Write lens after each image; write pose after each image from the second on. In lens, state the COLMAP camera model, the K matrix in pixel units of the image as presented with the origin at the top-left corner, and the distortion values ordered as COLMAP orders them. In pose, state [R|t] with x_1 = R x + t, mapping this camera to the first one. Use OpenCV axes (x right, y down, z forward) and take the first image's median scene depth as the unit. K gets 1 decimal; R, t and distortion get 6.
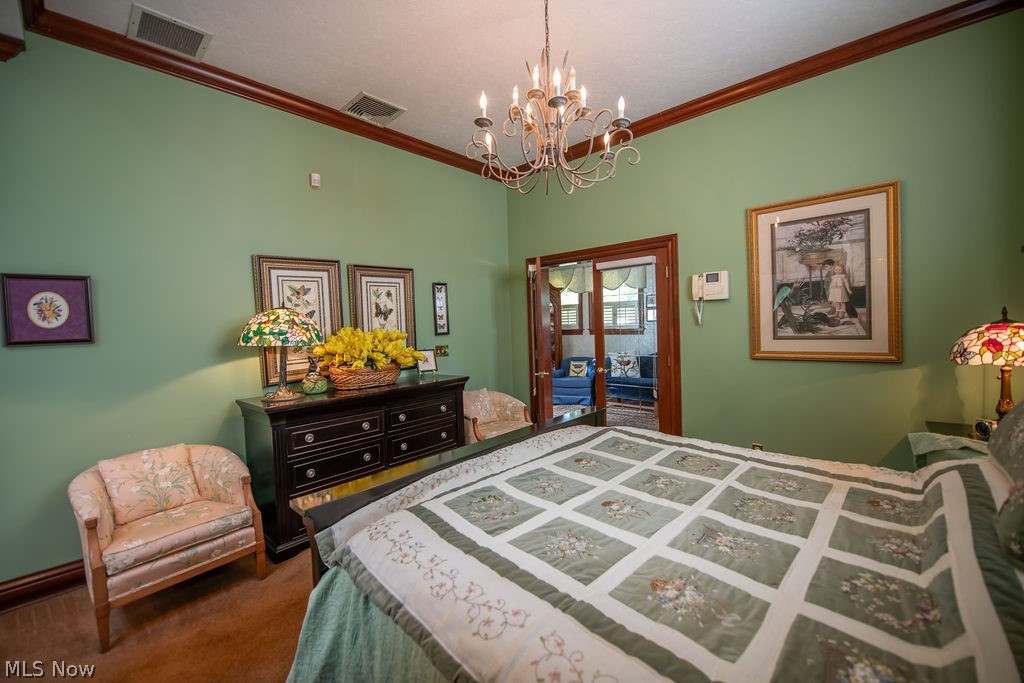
lens RADIAL K [[406.5, 0, 514.4], [0, 406.5, 336.1], [0, 0, 1]] dist [-0.012007, -0.003387]
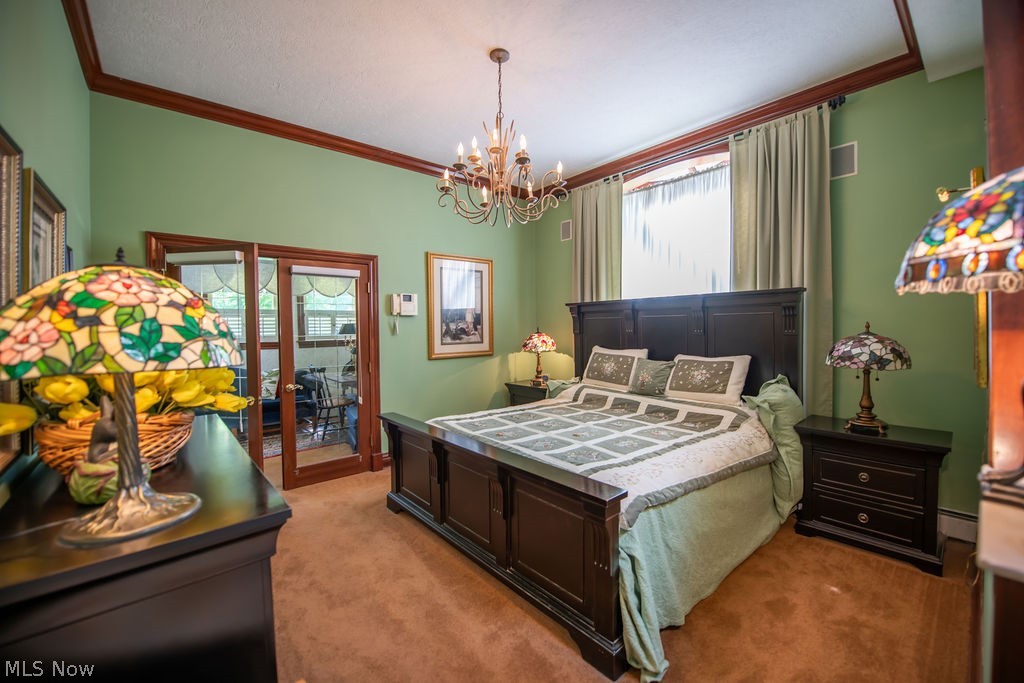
lens RADIAL K [[406.5, 0, 514.4], [0, 406.5, 336.1], [0, 0, 1]] dist [-0.012007, -0.003387]
pose [[0.127054, 0.011591, 0.991828, -0.831853], [0.040794, 0.999025, -0.016901, 0.012078], [-0.991057, 0.042608, 0.126458, 0.580051]]
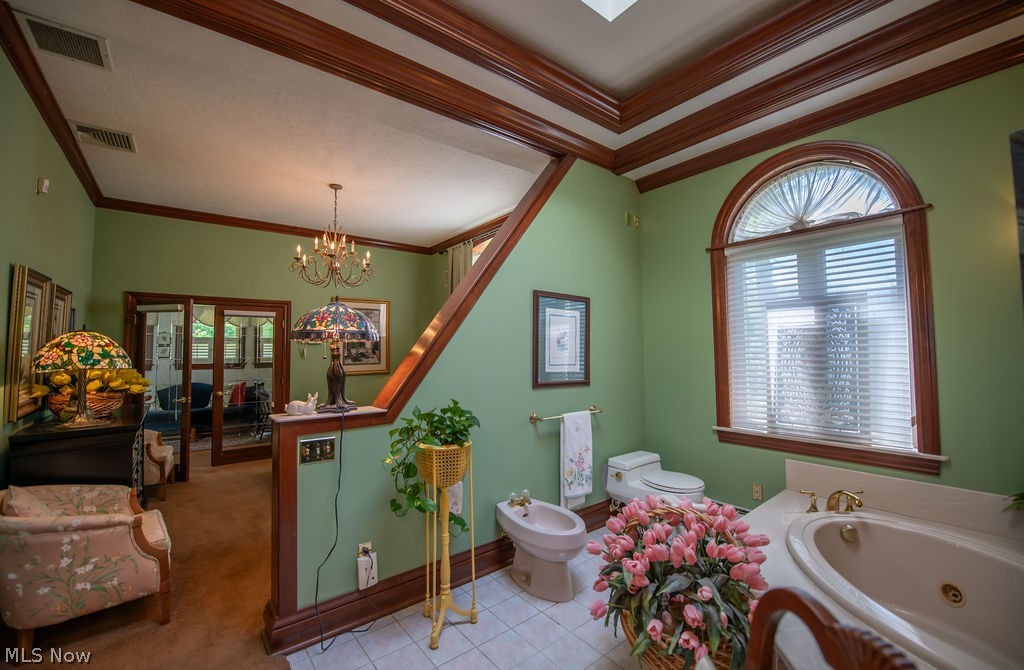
lens RADIAL K [[414.9, 0, 514.4], [0, 414.9, 330.4], [0, 0, 1]] dist [-0.018568, -0.001105]
pose [[0.157885, 0.081289, 0.984106, -1.286418], [0.038562, 0.995338, -0.088404, 0.051301], [-0.986704, 0.051907, 0.154015, -0.147911]]
